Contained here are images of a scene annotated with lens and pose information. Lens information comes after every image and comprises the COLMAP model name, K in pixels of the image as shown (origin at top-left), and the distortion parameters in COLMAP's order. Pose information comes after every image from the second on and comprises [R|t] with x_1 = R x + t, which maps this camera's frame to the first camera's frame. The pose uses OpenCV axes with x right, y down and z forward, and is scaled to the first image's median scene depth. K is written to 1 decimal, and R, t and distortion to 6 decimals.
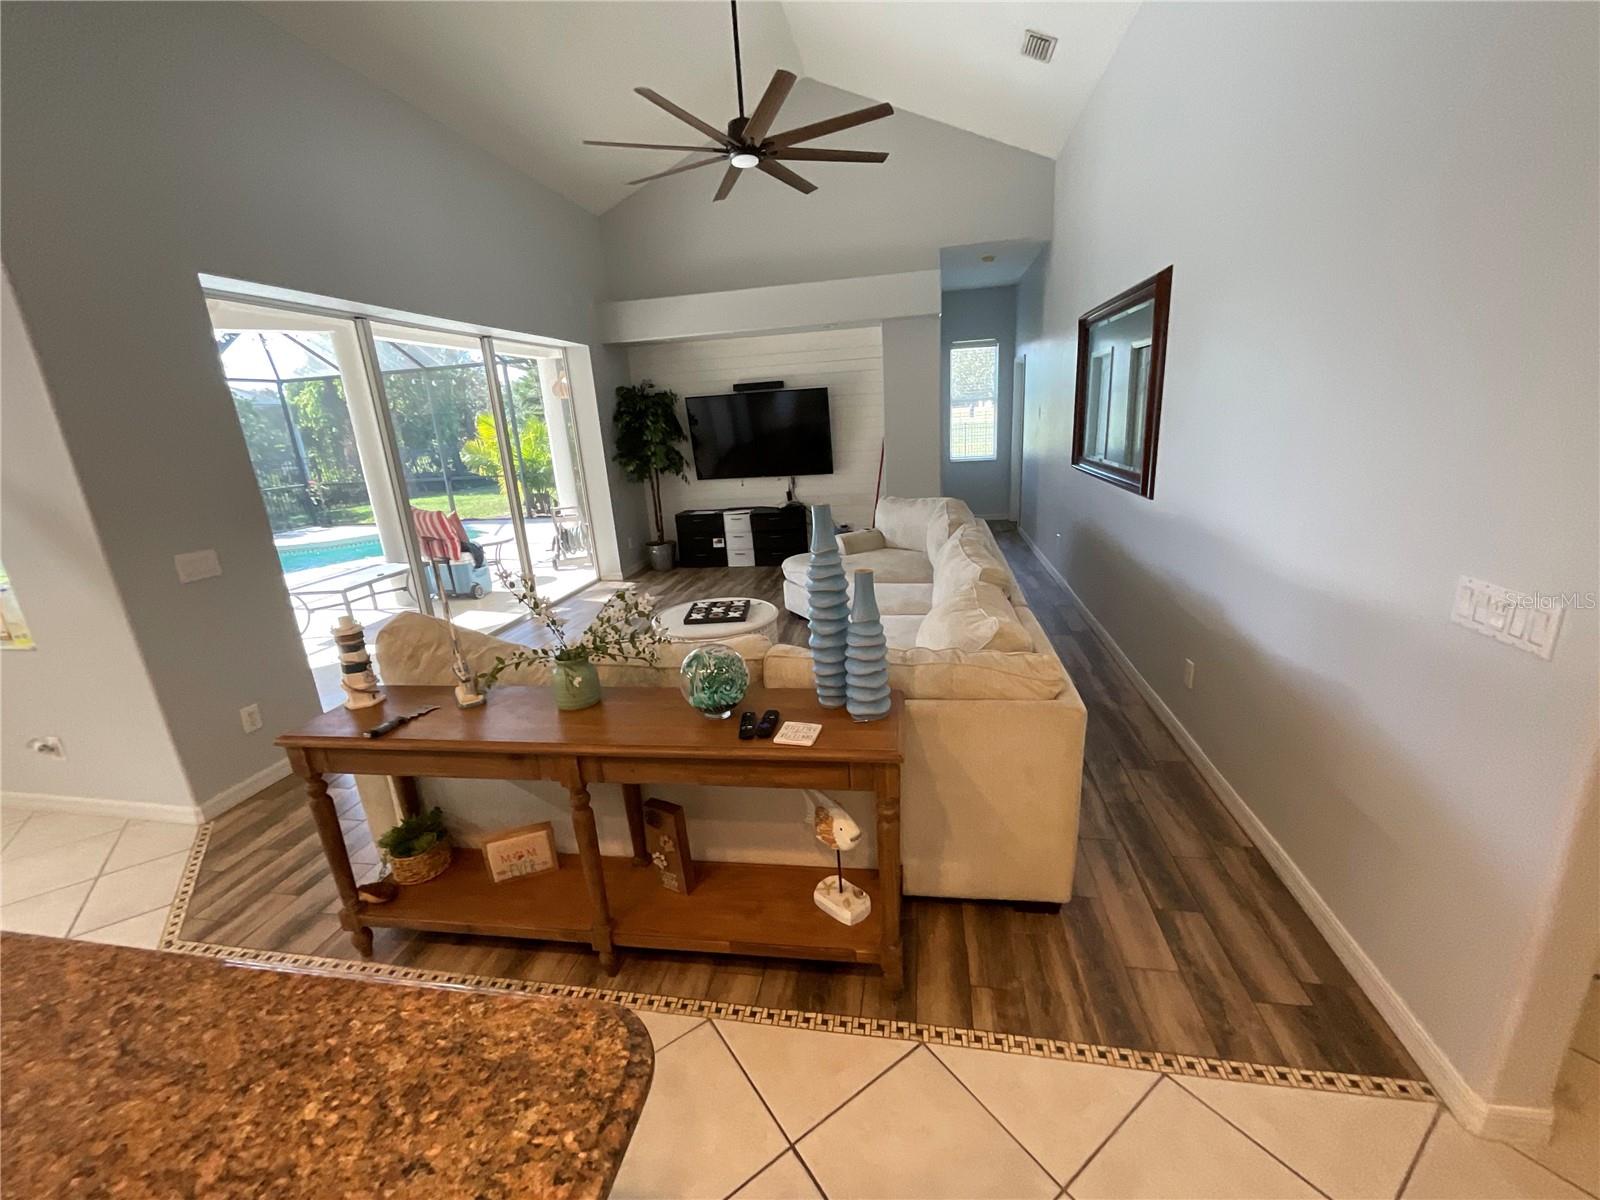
lens RADIAL K [[650.4, 0, 799.1], [0, 650.4, 598.9], [0, 0, 1]] dist [0.015124, 0.000190]
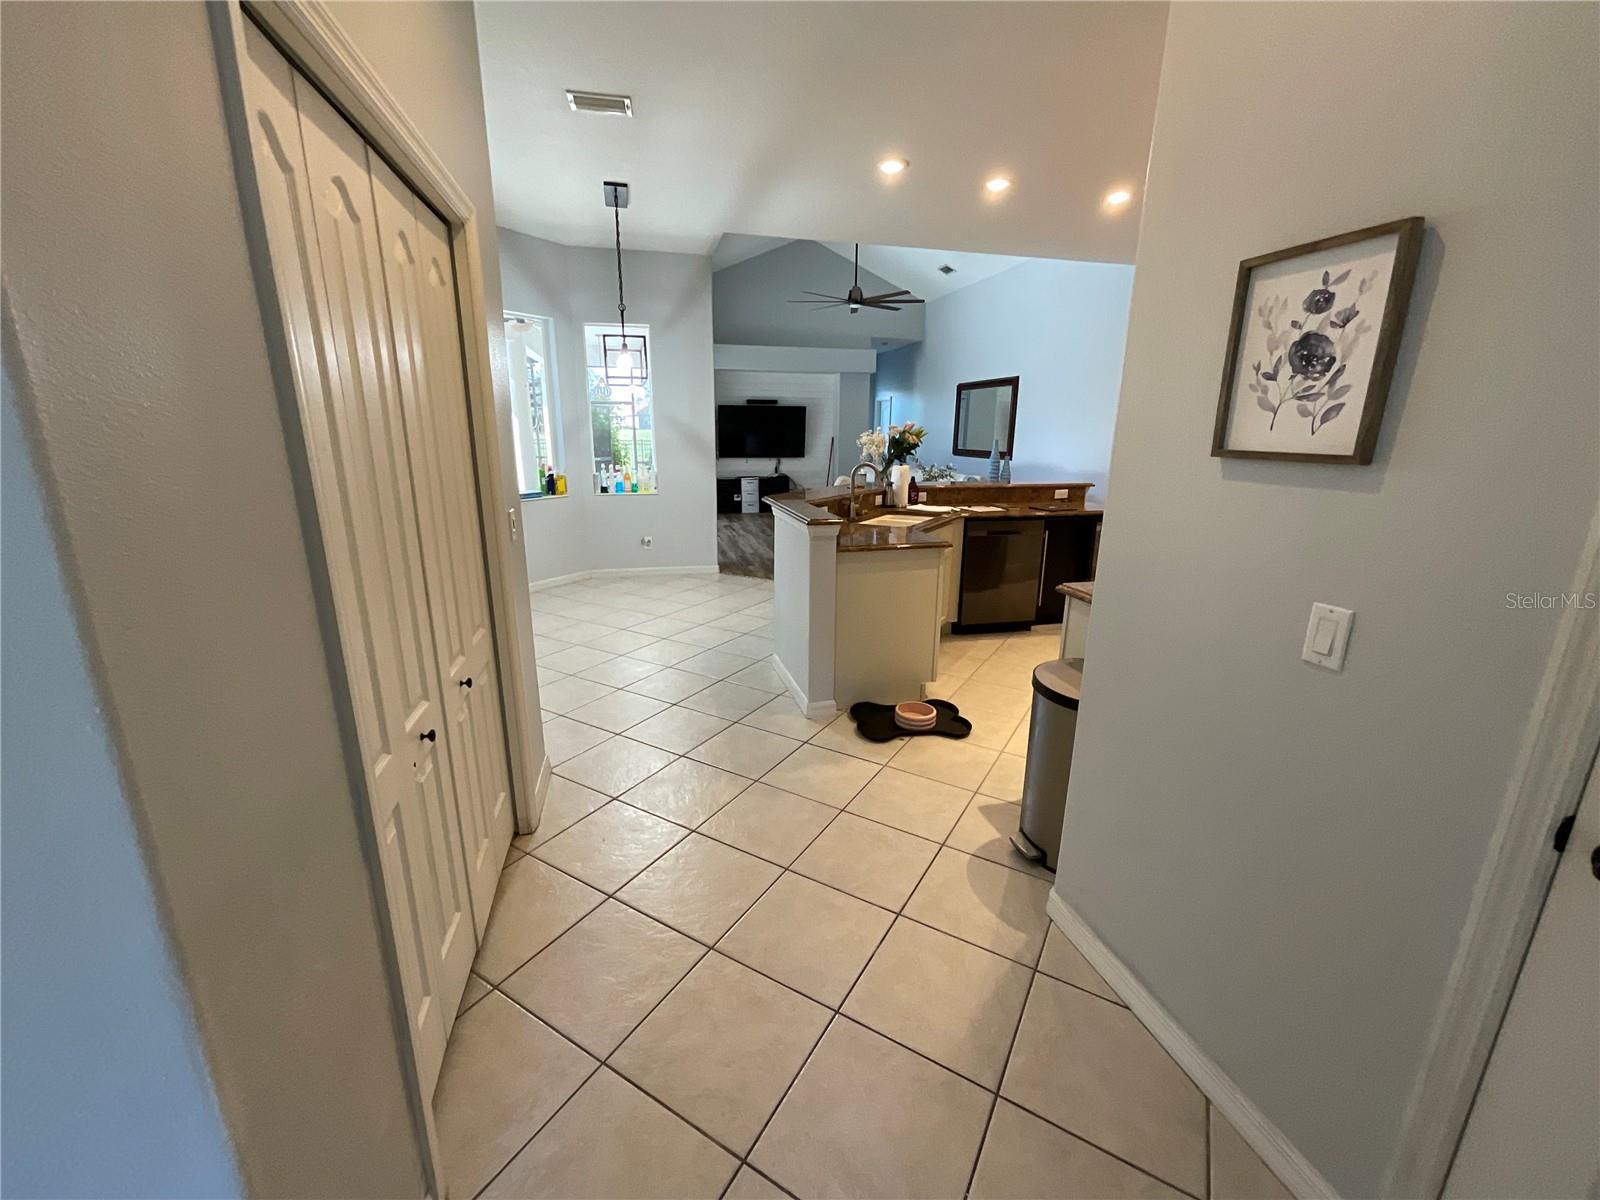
lens RADIAL K [[650.4, 0, 797.7], [0, 650.4, 598.7], [0, 0, 1]] dist [0.015124, 0.000190]
pose [[0.910441, -0.037848, 0.411903, -0.661426], [0.052489, 0.998326, -0.024286, 0.208623], [-0.410294, 0.043731, 0.910904, -0.498772]]
